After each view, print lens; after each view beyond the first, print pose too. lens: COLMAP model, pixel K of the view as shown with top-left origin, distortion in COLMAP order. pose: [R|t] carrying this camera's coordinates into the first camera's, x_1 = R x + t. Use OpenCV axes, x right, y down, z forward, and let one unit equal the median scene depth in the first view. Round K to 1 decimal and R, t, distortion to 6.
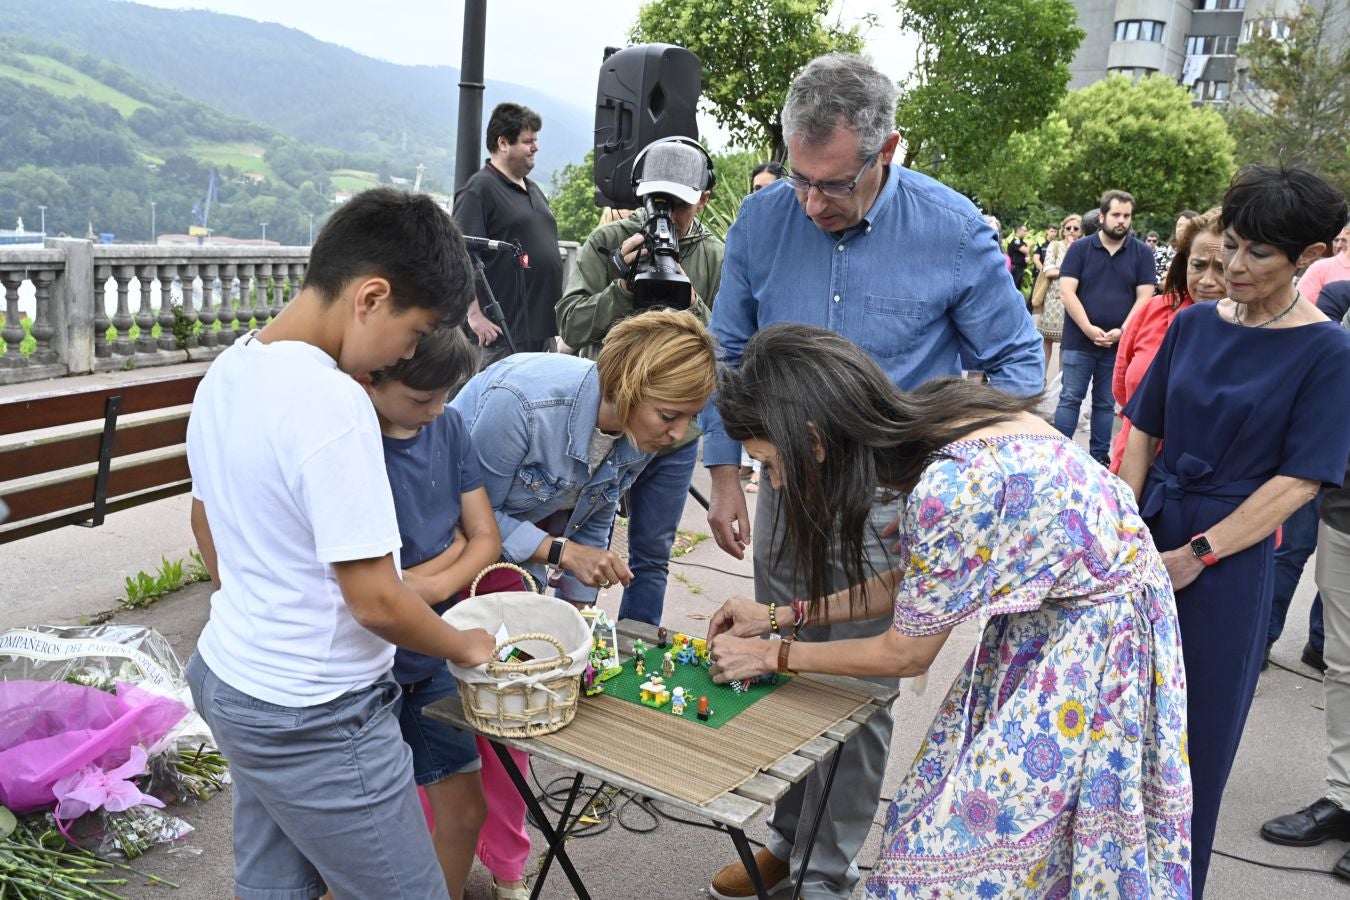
lens RADIAL K [[1181.4, 0, 670.5], [0, 1181.4, 448.9], [0, 0, 1]] dist [0.002033, -0.008665]
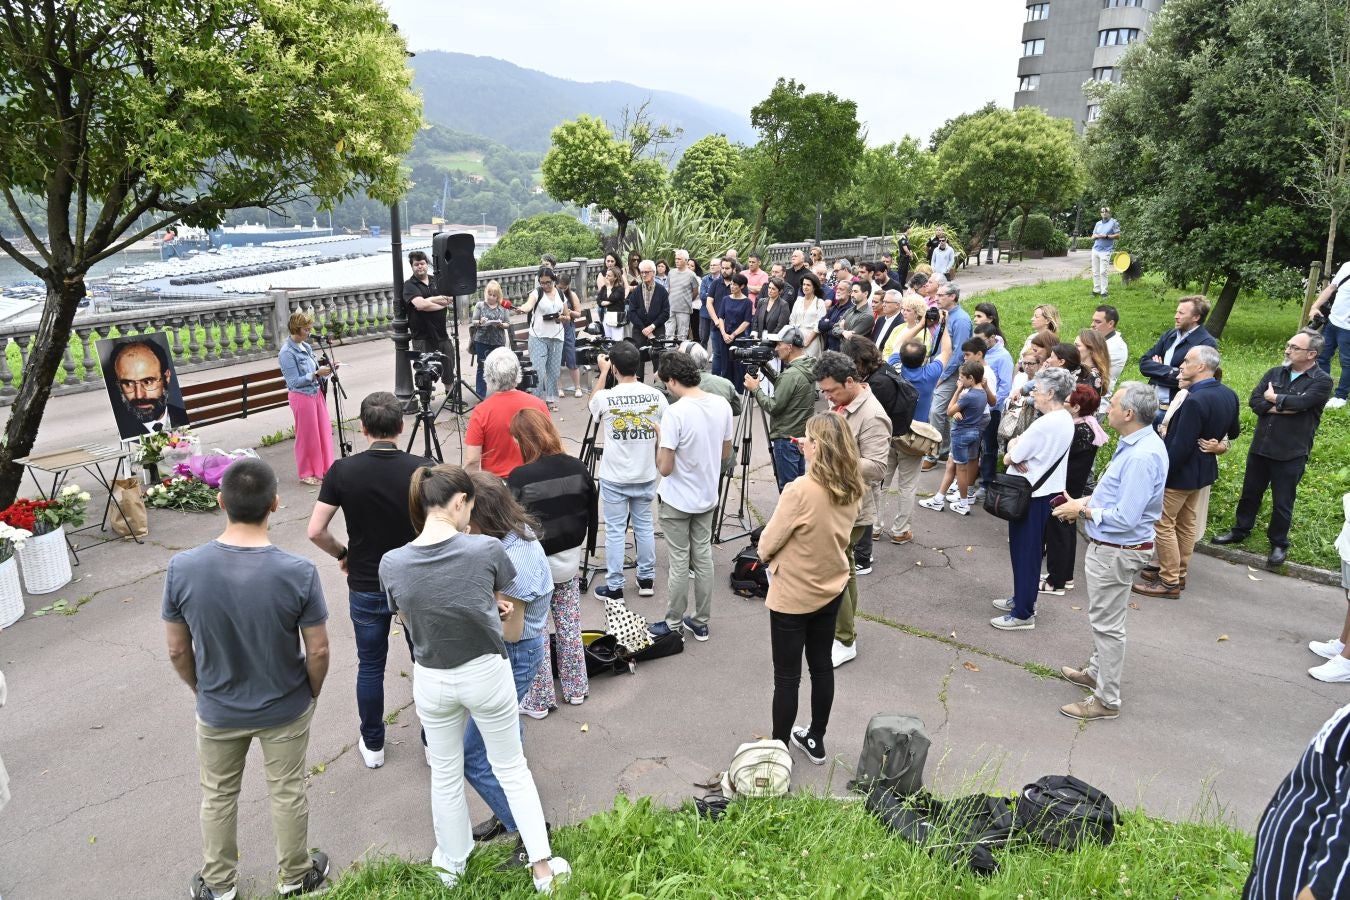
lens RADIAL K [[901.6, 0, 670.4], [0, 901.6, 452.7], [0, 0, 1]] dist [-0.004197, -0.002475]
pose [[0.990129, -0.012091, -0.139634, 0.355432], [0.024054, 0.996149, 0.084307, -0.007012], [0.138077, -0.086834, 0.986608, -0.448097]]
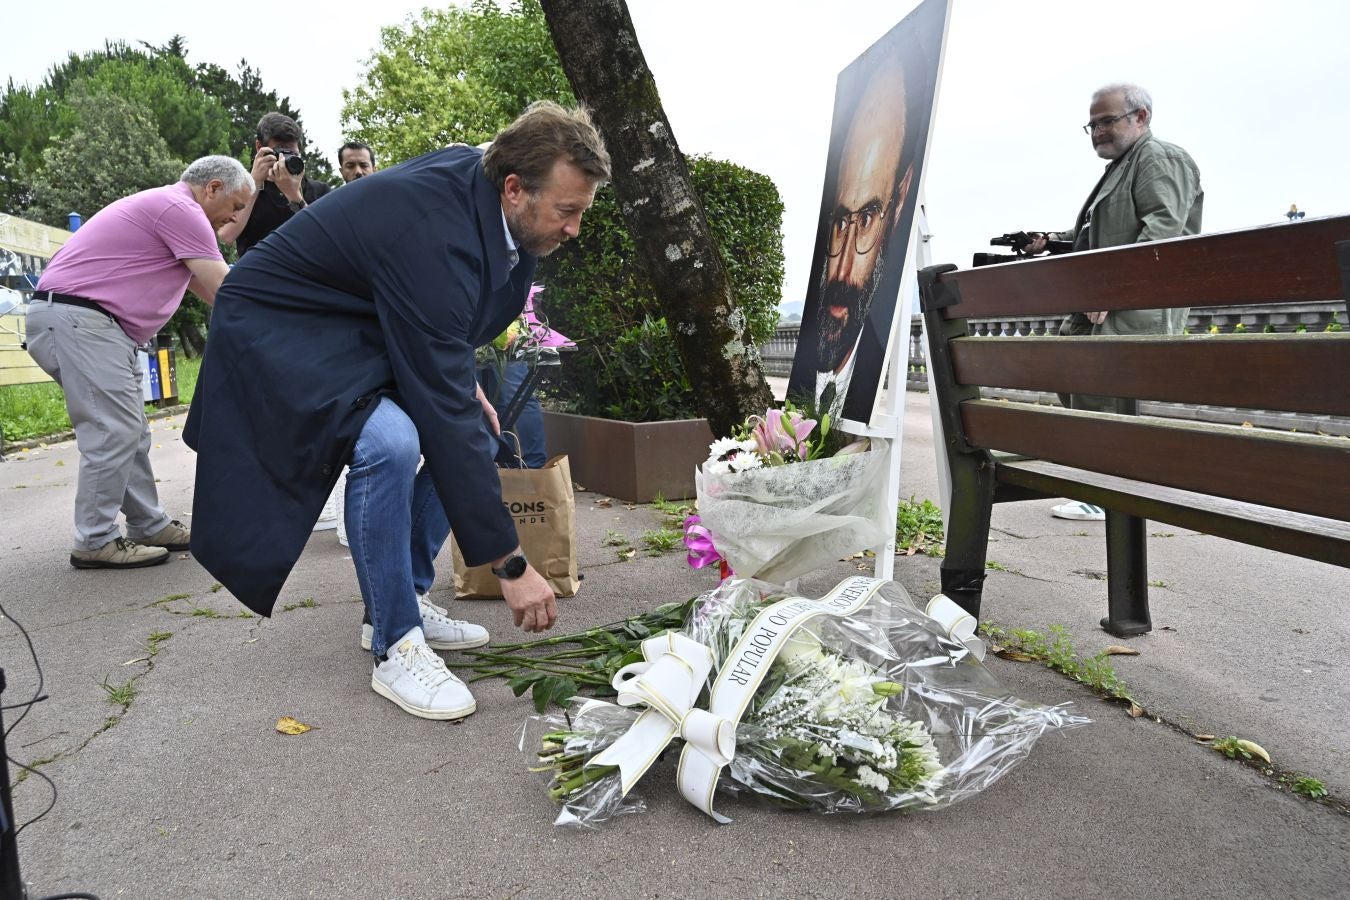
lens RADIAL K [[901.6, 0, 674.5], [0, 901.6, 453.0], [0, 0, 1]] dist [-0.004197, -0.002475]
pose [[-0.832481, 0.027323, -0.553379, -0.046635], [-0.132856, 0.959800, 0.247252, -0.007236], [0.537889, 0.279352, -0.795385, 0.391502]]
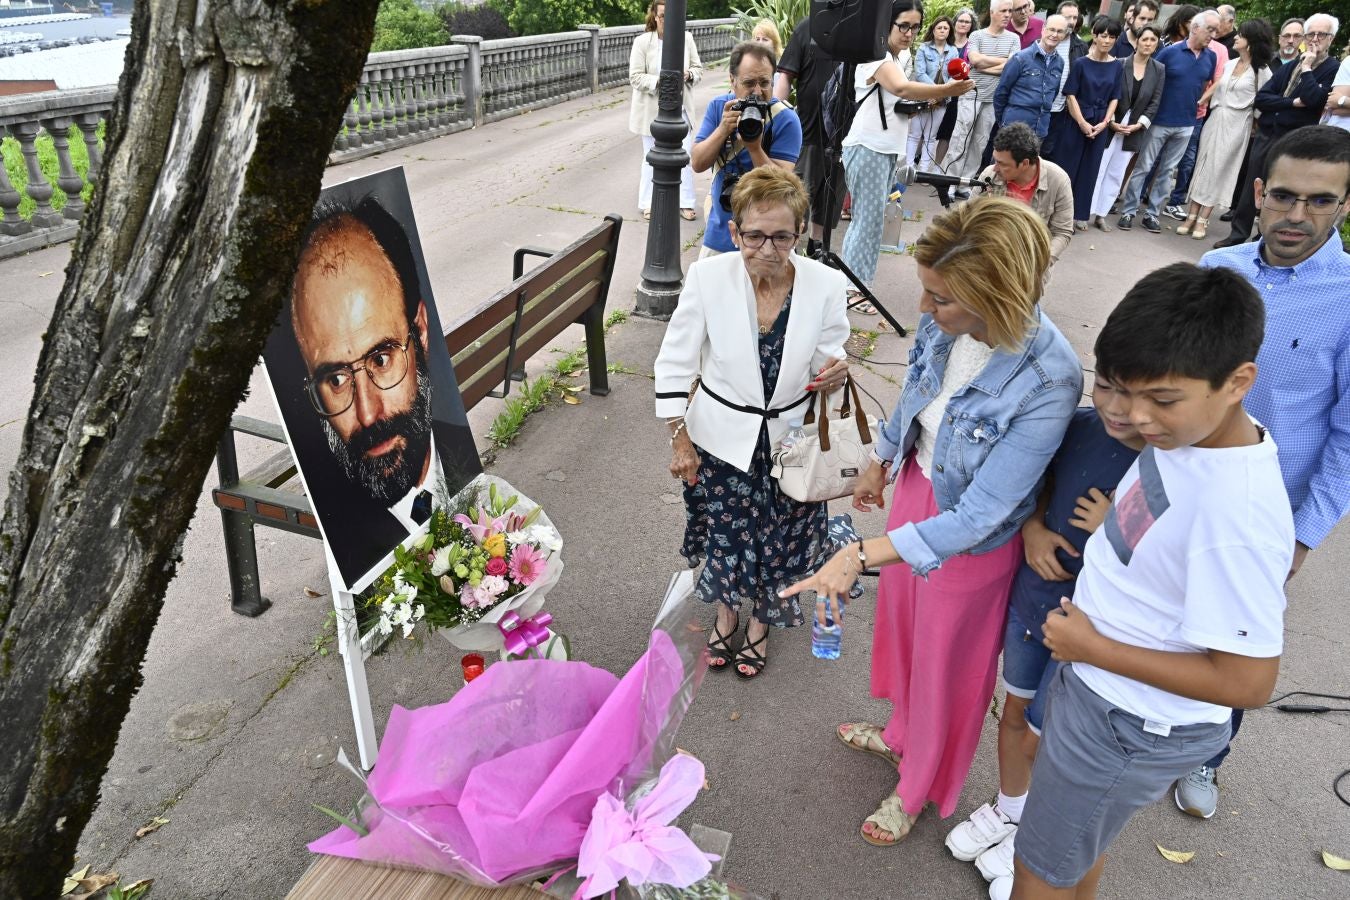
lens RADIAL K [[901.6, 0, 670.7], [0, 901.6, 454.8], [0, 0, 1]] dist [-0.004197, -0.002475]
pose [[0.996896, -0.058081, 0.053142, -0.132612], [0.039713, 0.953881, 0.297547, -0.051855], [-0.067973, -0.294513, 0.953227, 0.034161]]
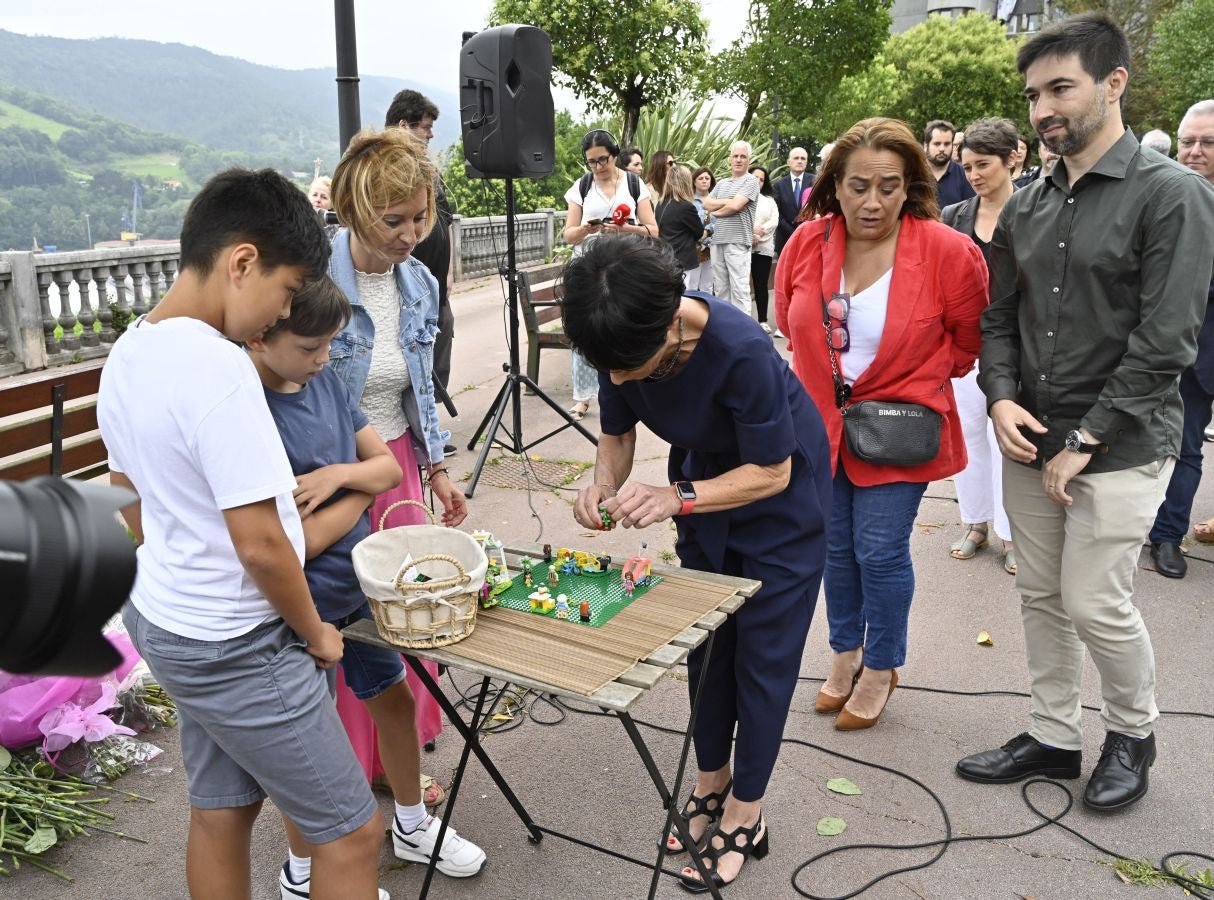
lens RADIAL K [[1044.0, 0, 534.7], [0, 1044.0, 451.3], [0, 0, 1]] dist [-0.002341, -0.004413]
pose [[0.995910, -0.085219, -0.030025, 0.003699], [0.086760, 0.994740, 0.054448, 0.001493], [0.025227, -0.056830, 0.998065, 0.001777]]
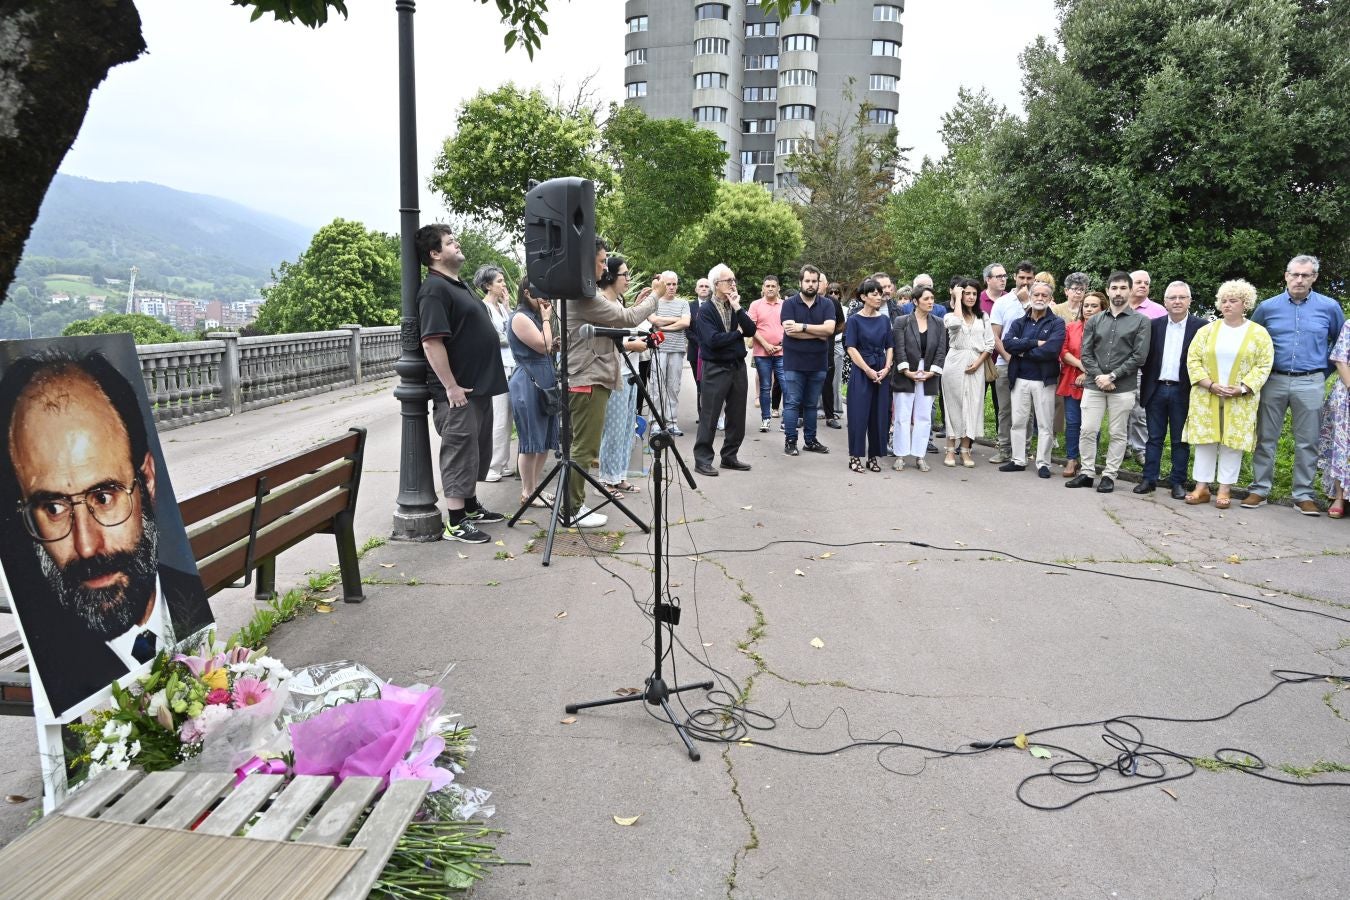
lens RADIAL K [[901.6, 0, 672.7], [0, 901.6, 452.5], [0, 0, 1]] dist [-0.004197, -0.002475]
pose [[0.945000, -0.112295, 0.307188, -0.122132], [0.116767, 0.993152, 0.003844, -0.008416], [-0.305516, 0.032237, 0.951641, -0.007314]]
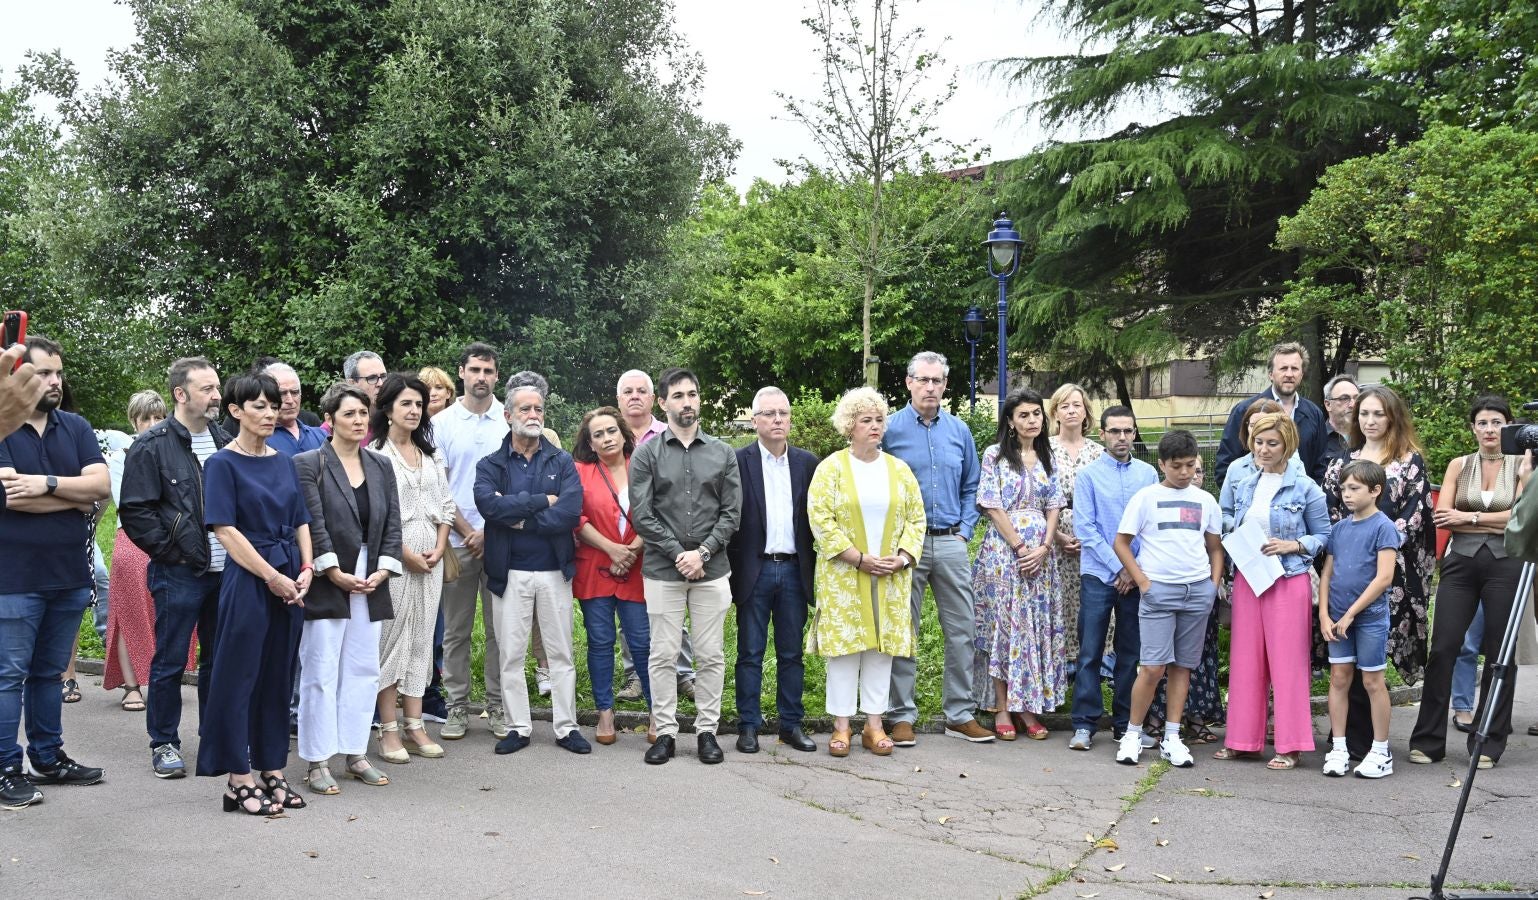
lens RADIAL K [[1434.4, 0, 726.2], [0, 1434.4, 500.0], [0, 0, 1]] dist [0.029129, 0.000000]
pose [[0.338072, -0.112544, 0.934367, -0.154944], [0.197126, 0.979269, 0.046628, -0.073672], [-0.920244, 0.168424, 0.353249, 0.315824]]
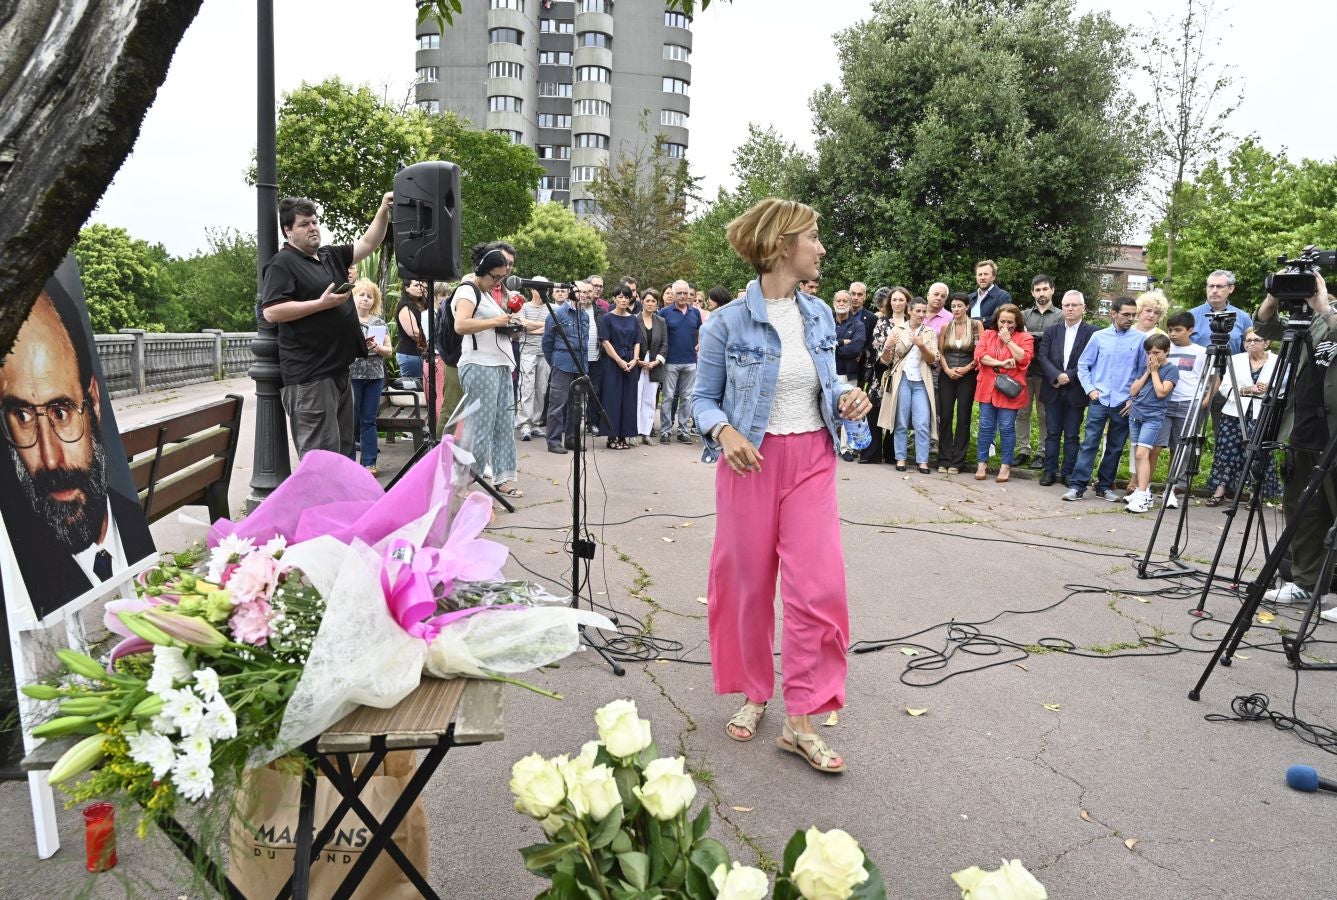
lens RADIAL K [[901.3, 0, 675.7], [0, 901.3, 450.3], [0, 0, 1]] dist [-0.003071, -0.006876]
pose [[0.848129, -0.112800, 0.517643, -0.175198], [0.130893, 0.991395, 0.001576, 0.015311], [-0.513366, 0.066419, 0.855595, -0.016331]]
